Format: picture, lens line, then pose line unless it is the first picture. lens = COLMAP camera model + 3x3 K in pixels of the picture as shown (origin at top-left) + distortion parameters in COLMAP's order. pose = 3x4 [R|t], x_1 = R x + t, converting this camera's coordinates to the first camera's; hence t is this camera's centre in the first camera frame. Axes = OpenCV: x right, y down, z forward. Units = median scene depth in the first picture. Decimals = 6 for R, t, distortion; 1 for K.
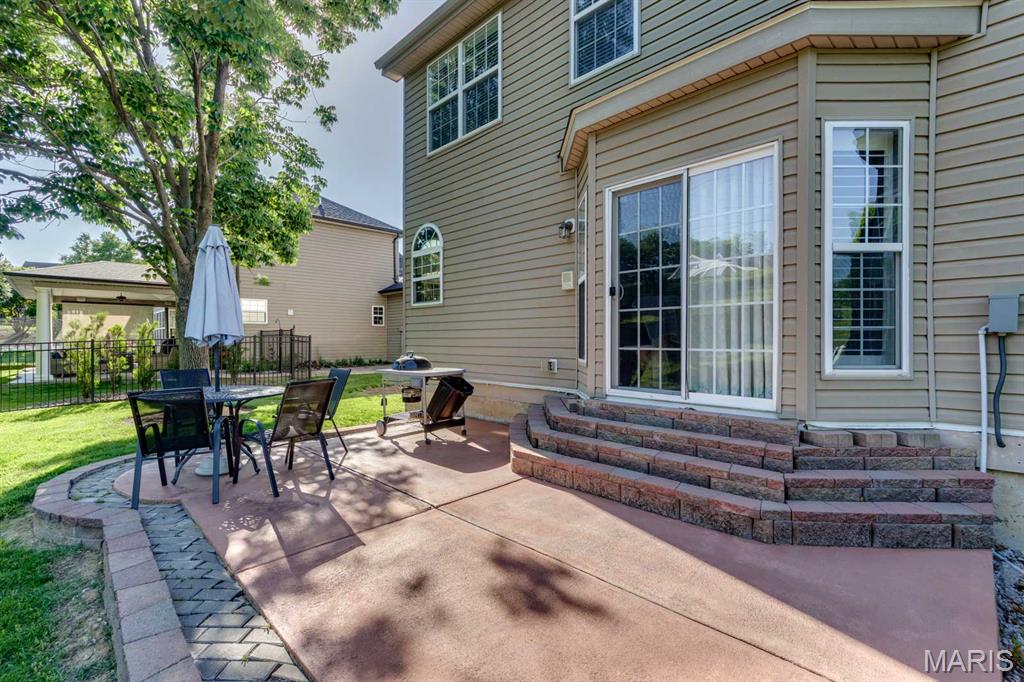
lens RADIAL K [[466.9, 0, 512.0], [0, 466.9, 341.0], [0, 0, 1]] dist [-0.000122, -0.000224]
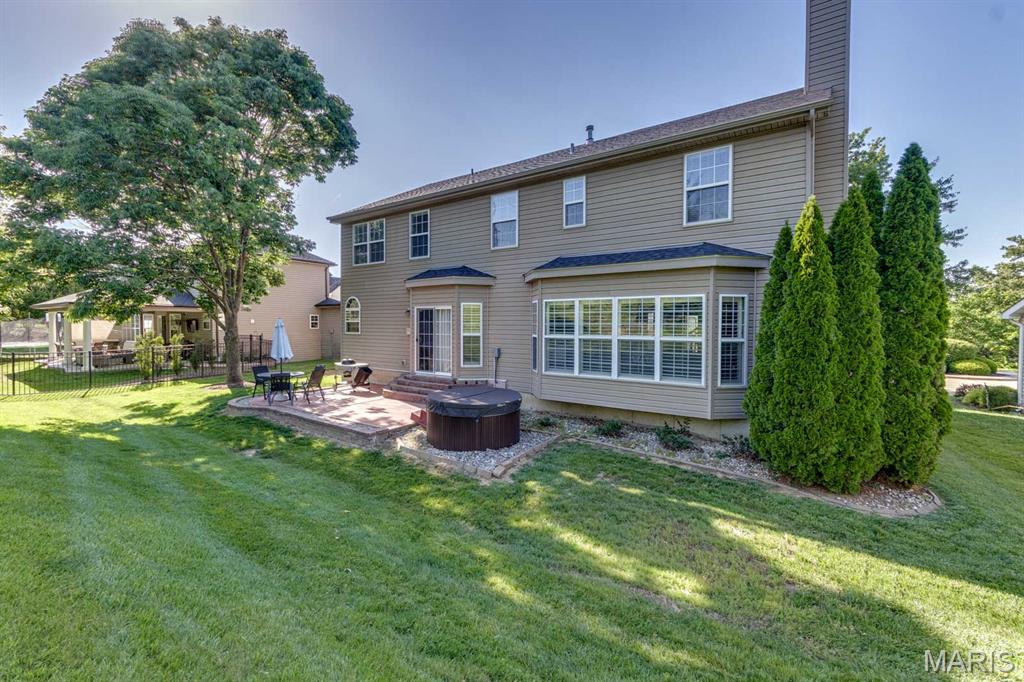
lens RADIAL K [[426.7, 0, 512.0], [0, 426.7, 341.0], [0, 0, 1]] dist [-0.001203, -0.000149]
pose [[0.982448, 0.003645, 0.186501, 0.246200], [-0.008687, 0.999618, 0.026227, -0.142561], [-0.186334, -0.027387, 0.982105, -1.539245]]
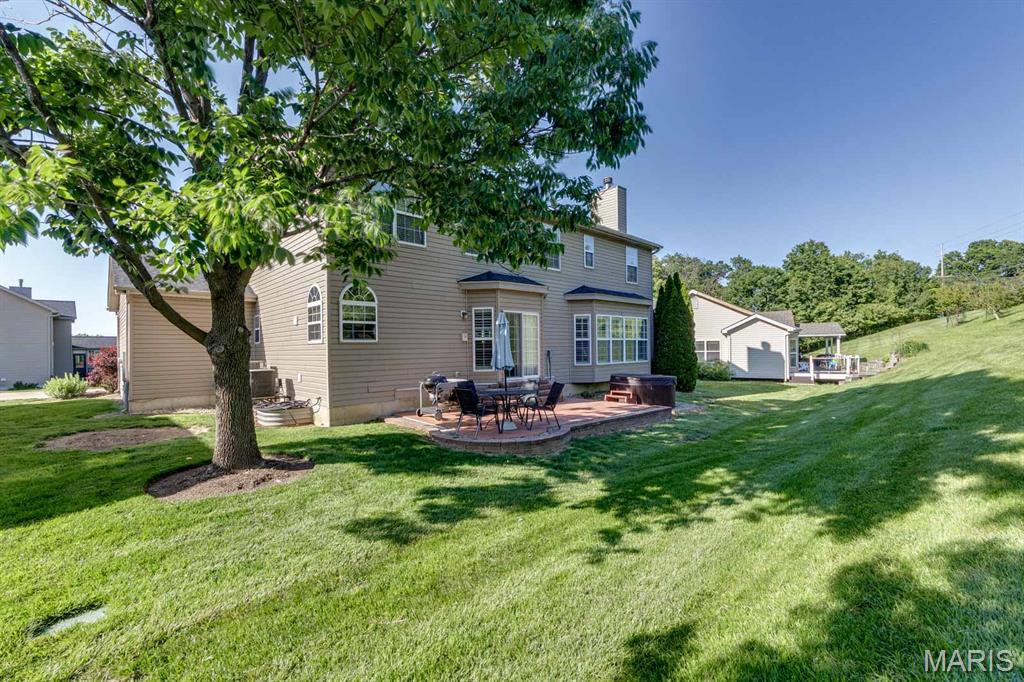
lens RADIAL K [[426.7, 0, 512.0], [0, 426.7, 341.0], [0, 0, 1]] dist [-0.001203, -0.000149]
pose [[0.017502, -0.016629, 0.999709, -2.020901], [-0.009981, 0.999809, 0.016806, -0.147424], [-0.999797, -0.010272, 0.017333, 0.719357]]
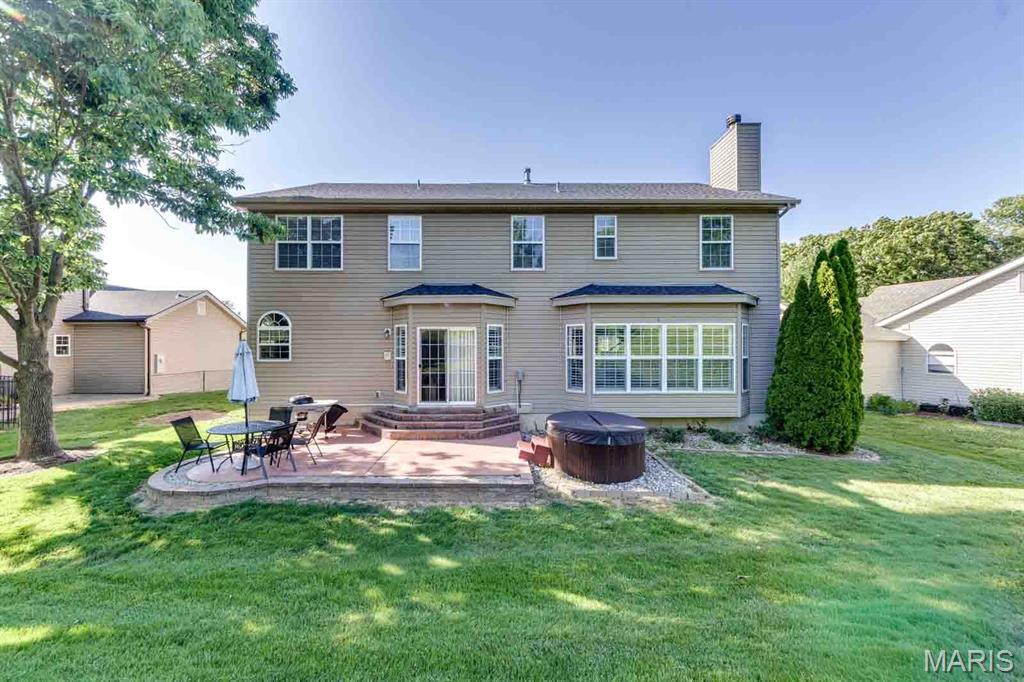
lens RADIAL K [[347.1, 0, 501.1], [0, 347.1, 354.3], [0, 0, 1]] dist [0.000592, 0.000070]
pose [[0.696509, -0.010164, 0.717476, -0.699794], [0.006093, 0.999947, 0.008250, -0.148409], [-0.717522, -0.001374, 0.696534, -0.563049]]
